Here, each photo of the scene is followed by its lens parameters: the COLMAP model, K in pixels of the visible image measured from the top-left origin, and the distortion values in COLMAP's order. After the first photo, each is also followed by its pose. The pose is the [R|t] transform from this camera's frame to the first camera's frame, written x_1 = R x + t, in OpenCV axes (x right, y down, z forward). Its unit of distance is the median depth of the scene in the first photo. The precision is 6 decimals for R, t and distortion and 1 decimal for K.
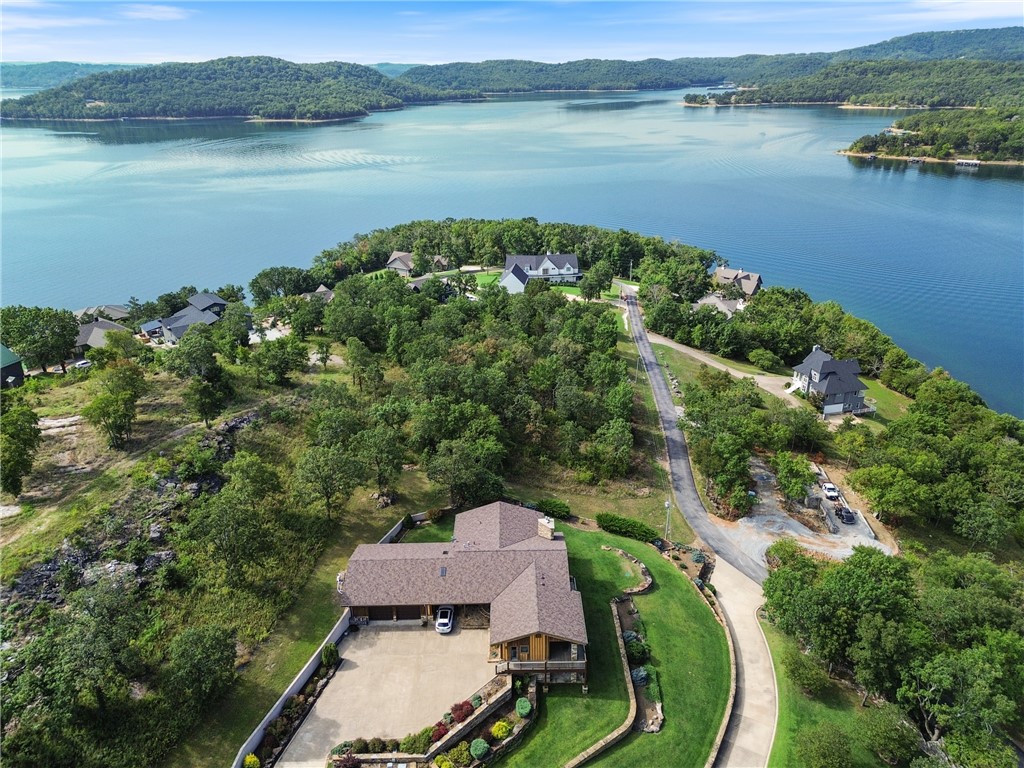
lens RADIAL K [[730.6, 0, 514.4], [0, 730.6, 379.0], [0, 0, 1]] dist [0.052507, -0.038176]
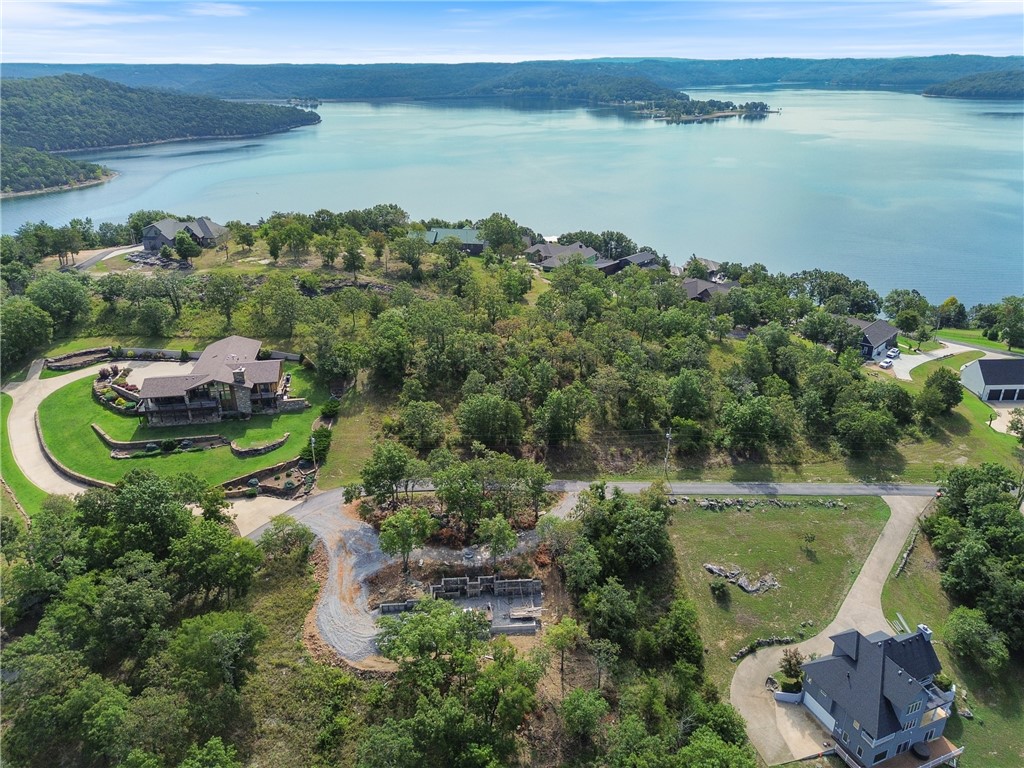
lens RADIAL K [[730.6, 0, 506.4], [0, 730.6, 388.7], [0, 0, 1]] dist [0.052507, -0.038176]
pose [[0.143032, 0.405320, -0.902916, 0.115502], [-0.385325, 0.863121, 0.326415, -0.036337], [0.911628, 0.301229, 0.279634, 0.083766]]
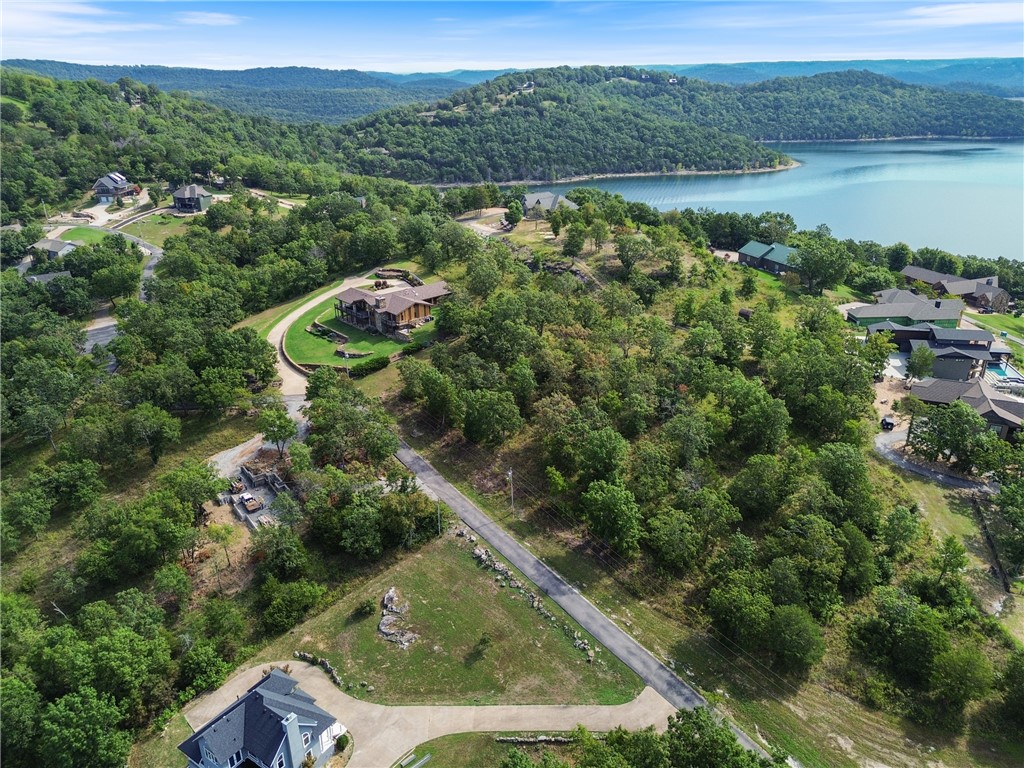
lens RADIAL K [[730.6, 0, 516.4], [0, 730.6, 380.7], [0, 0, 1]] dist [0.052507, -0.038176]
pose [[-0.753267, 0.271035, -0.599274, 0.078755], [-0.246647, 0.728246, 0.639393, -0.076967], [0.609717, 0.629442, -0.481713, 0.178201]]
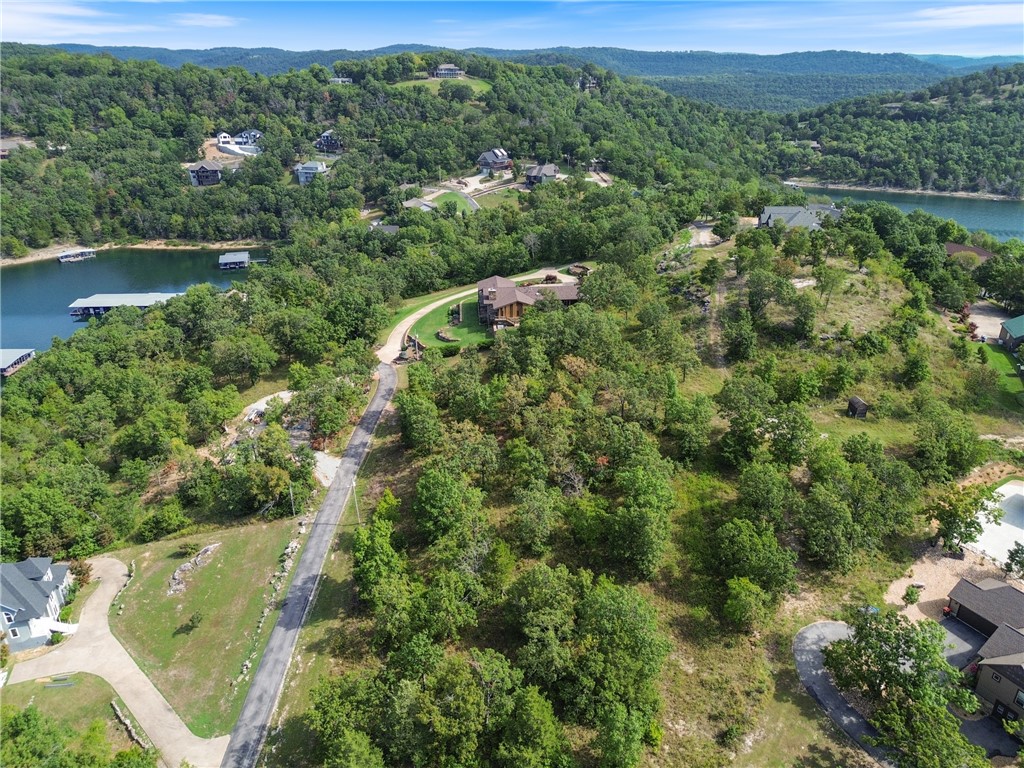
lens RADIAL K [[730.6, 0, 512.0], [0, 730.6, 381.3], [0, 0, 1]] dist [0.052507, -0.038176]
pose [[-0.998912, 0.030396, -0.035379, 0.005584], [-0.005249, 0.680423, 0.732801, -0.083699], [0.046347, 0.732189, -0.679523, 0.194333]]
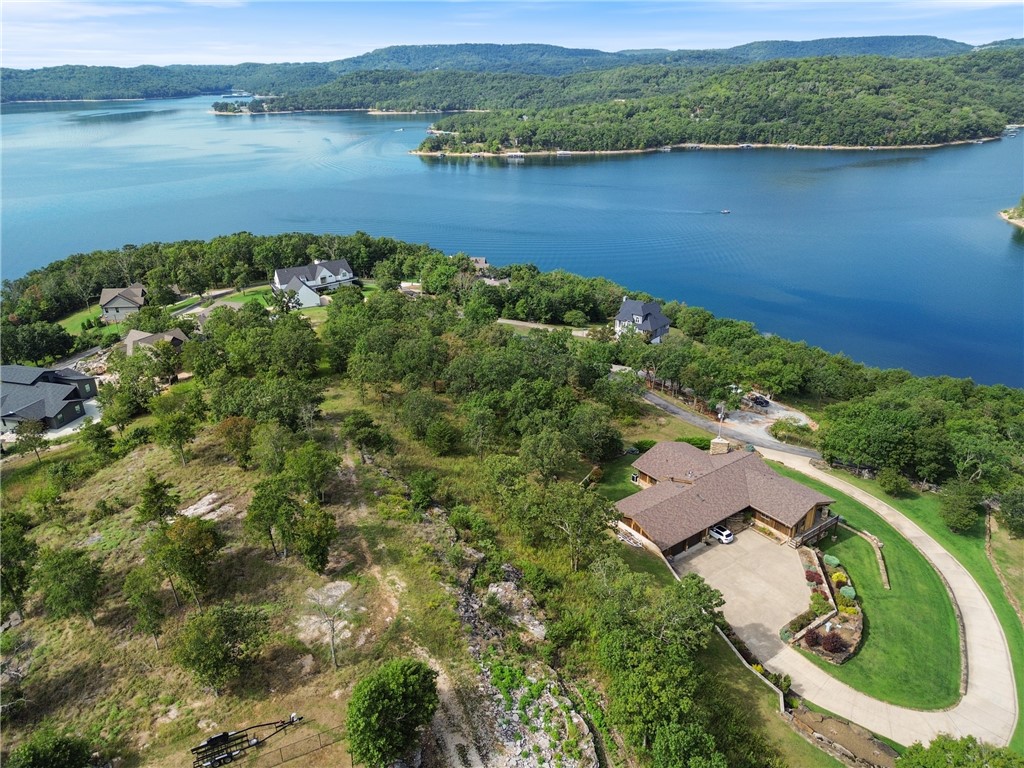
lens RADIAL K [[730.6, 0, 520.3], [0, 730.6, 393.6], [0, 0, 1]] dist [0.052507, -0.038176]
pose [[0.810226, -0.236942, 0.536090, -0.064367], [0.233548, 0.969411, 0.075487, -0.003185], [-0.537578, 0.064041, 0.840779, 0.012966]]
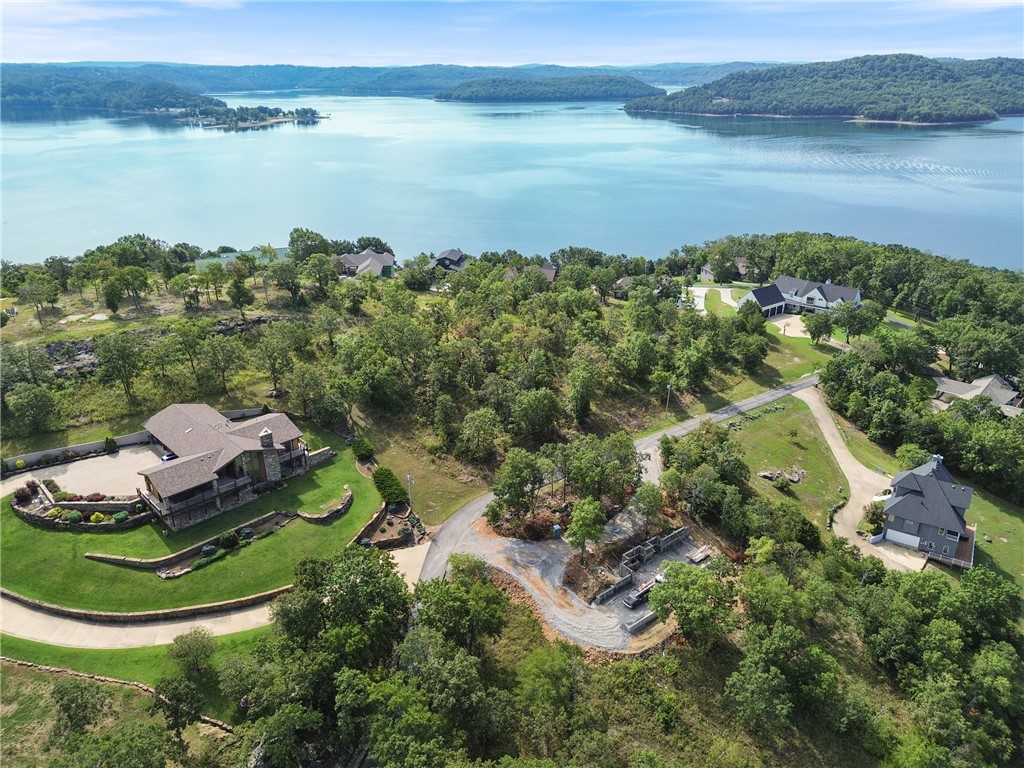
lens RADIAL K [[730.6, 0, 517.4], [0, 730.6, 384.6], [0, 0, 1]] dist [0.052507, -0.038176]
pose [[0.686437, 0.290861, -0.666486, 0.090124], [-0.285348, 0.950752, 0.121028, -0.012312], [0.668865, 0.107102, 0.735628, 0.026680]]
